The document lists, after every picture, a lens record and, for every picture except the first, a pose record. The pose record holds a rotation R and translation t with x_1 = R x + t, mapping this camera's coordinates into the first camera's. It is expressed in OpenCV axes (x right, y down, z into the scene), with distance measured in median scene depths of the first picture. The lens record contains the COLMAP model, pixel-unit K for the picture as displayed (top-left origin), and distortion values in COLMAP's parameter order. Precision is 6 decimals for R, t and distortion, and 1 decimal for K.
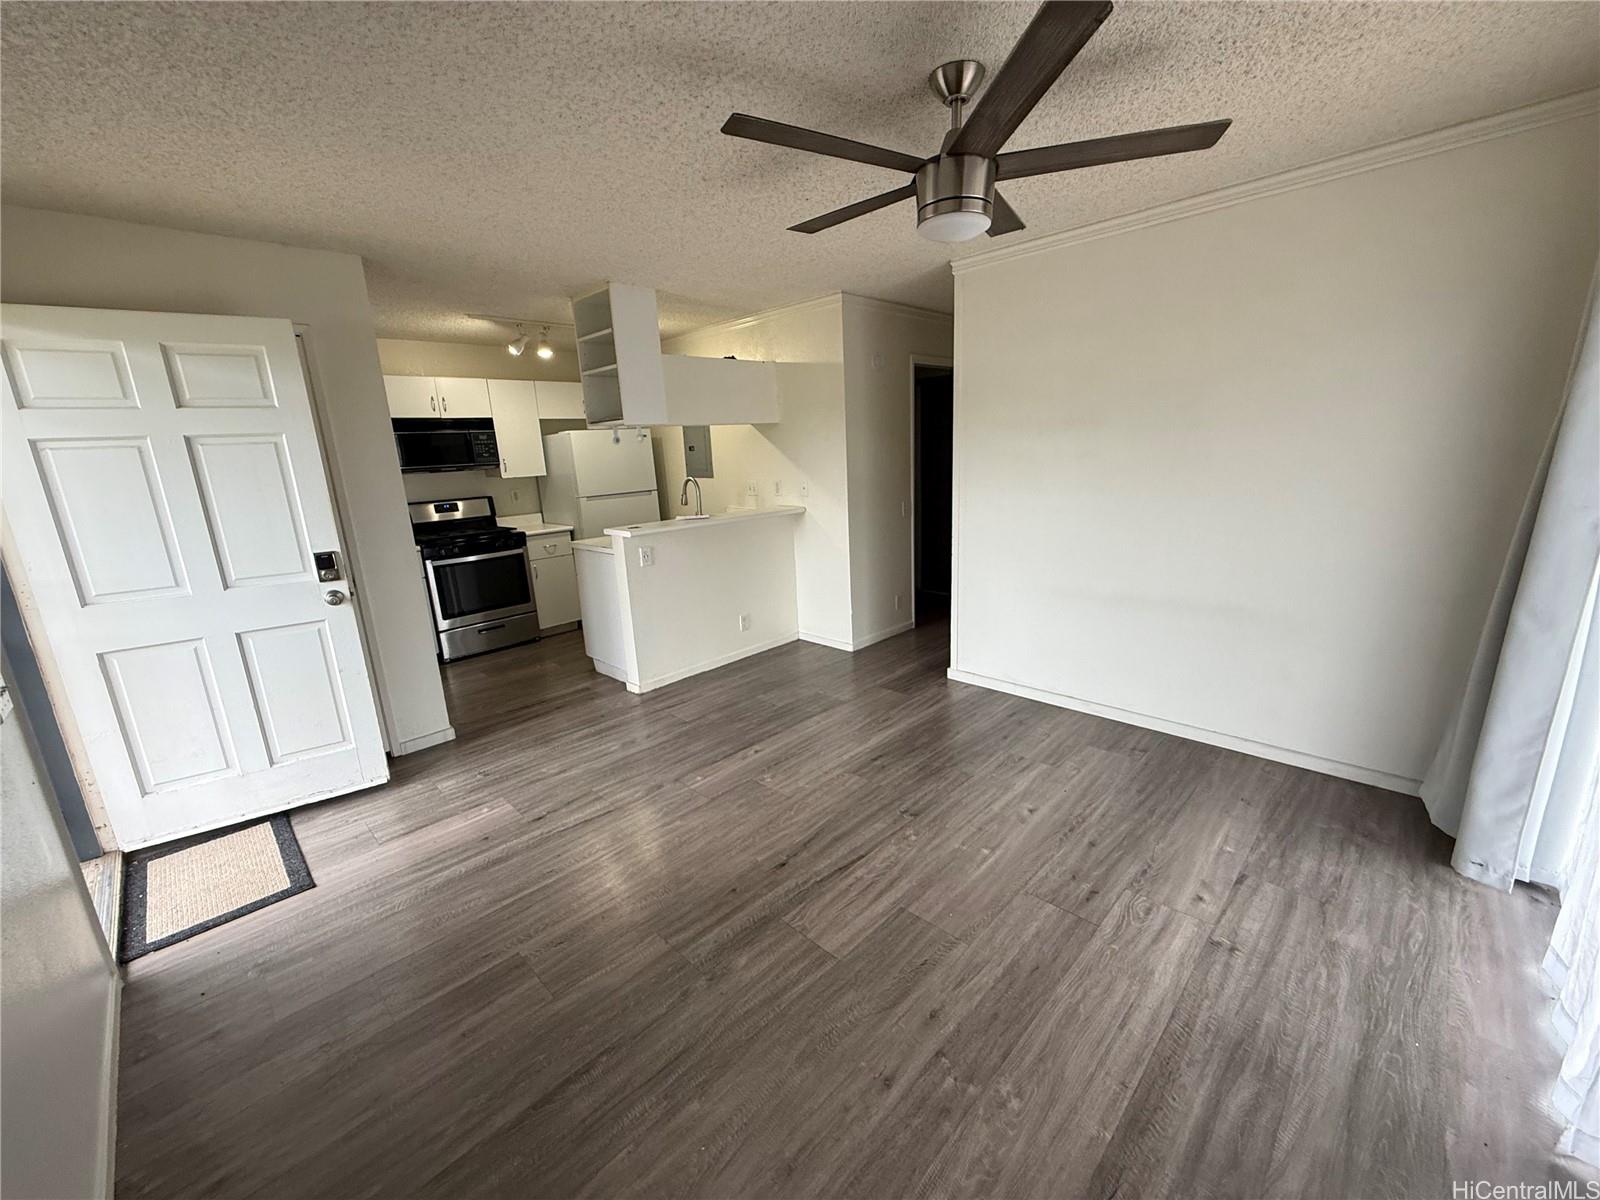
lens RADIAL K [[645.4, 0, 800.0], [0, 645.4, 600.0], [0, 0, 1]] dist [-0.000790, -0.000070]
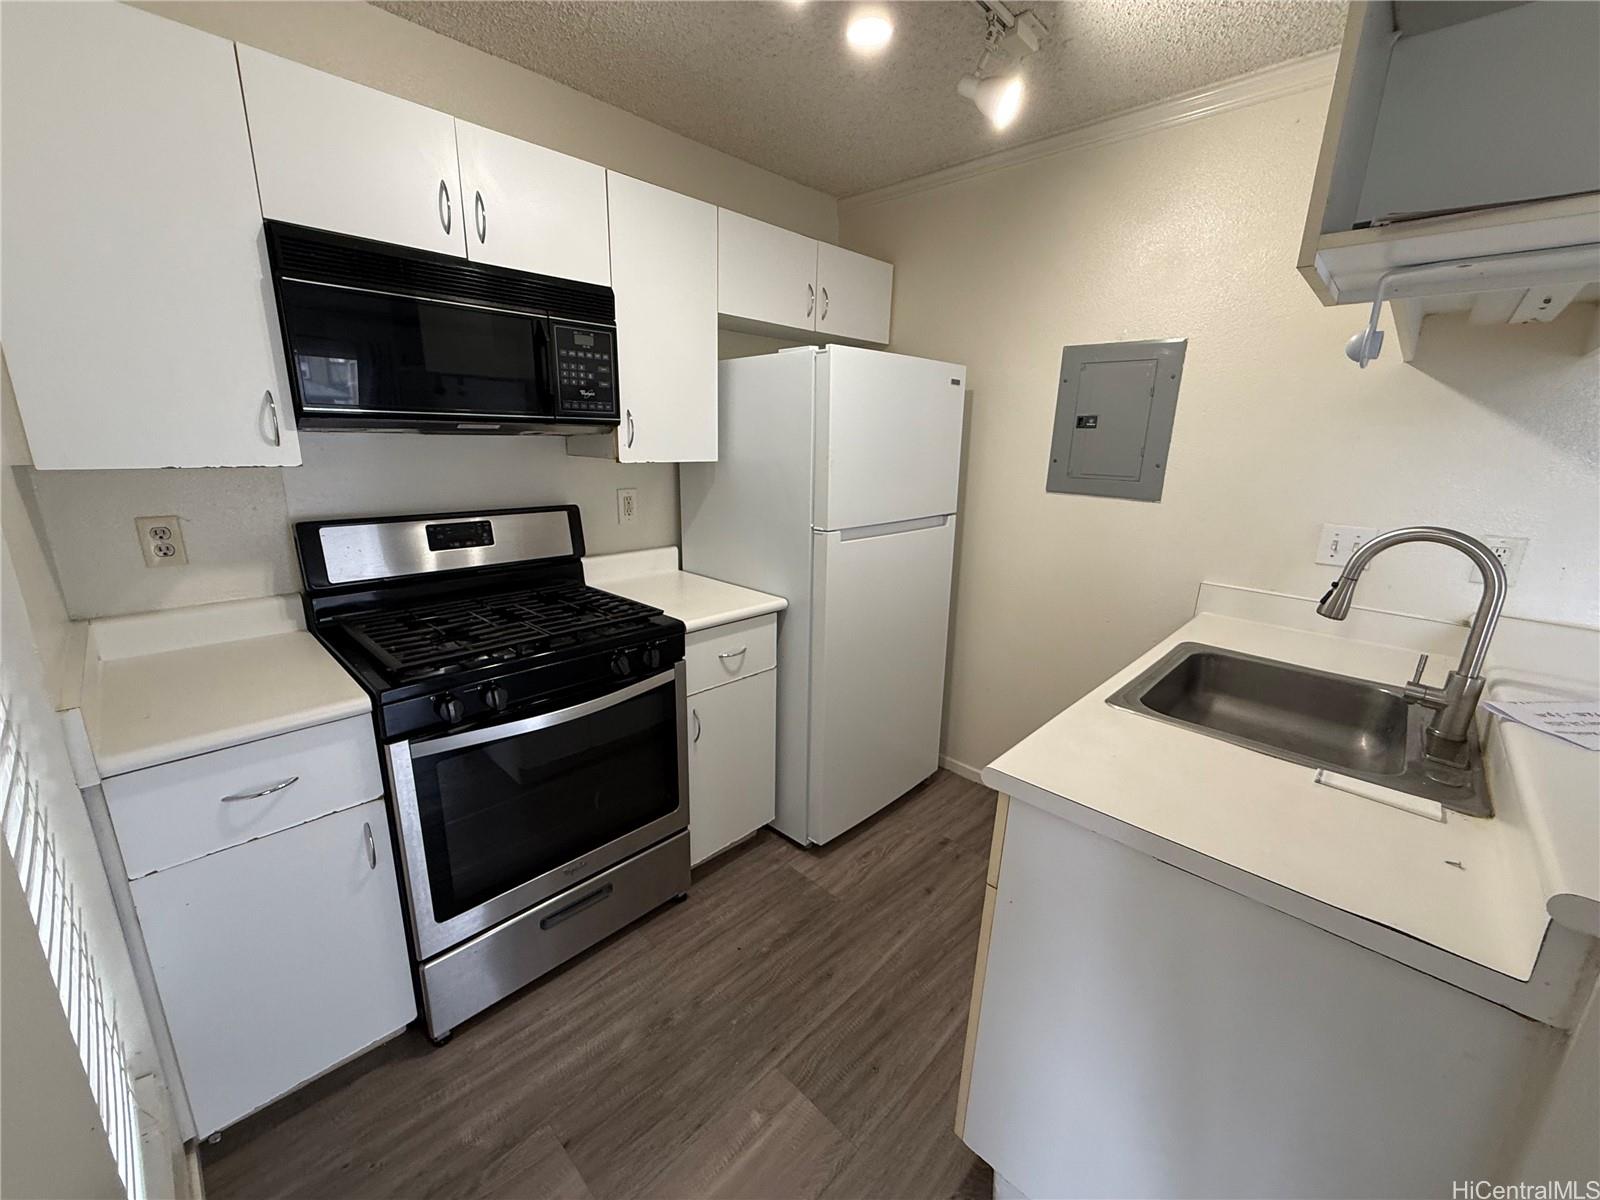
lens RADIAL K [[632.7, 0, 800.0], [0, 632.7, 600.0], [0, 0, 1]] dist [-0.000414, 0.000008]
pose [[0.997146, 0.067484, 0.033843, -0.365416], [-0.068357, 0.997339, 0.025345, -0.127130], [-0.032043, -0.027586, 0.999106, 0.634395]]
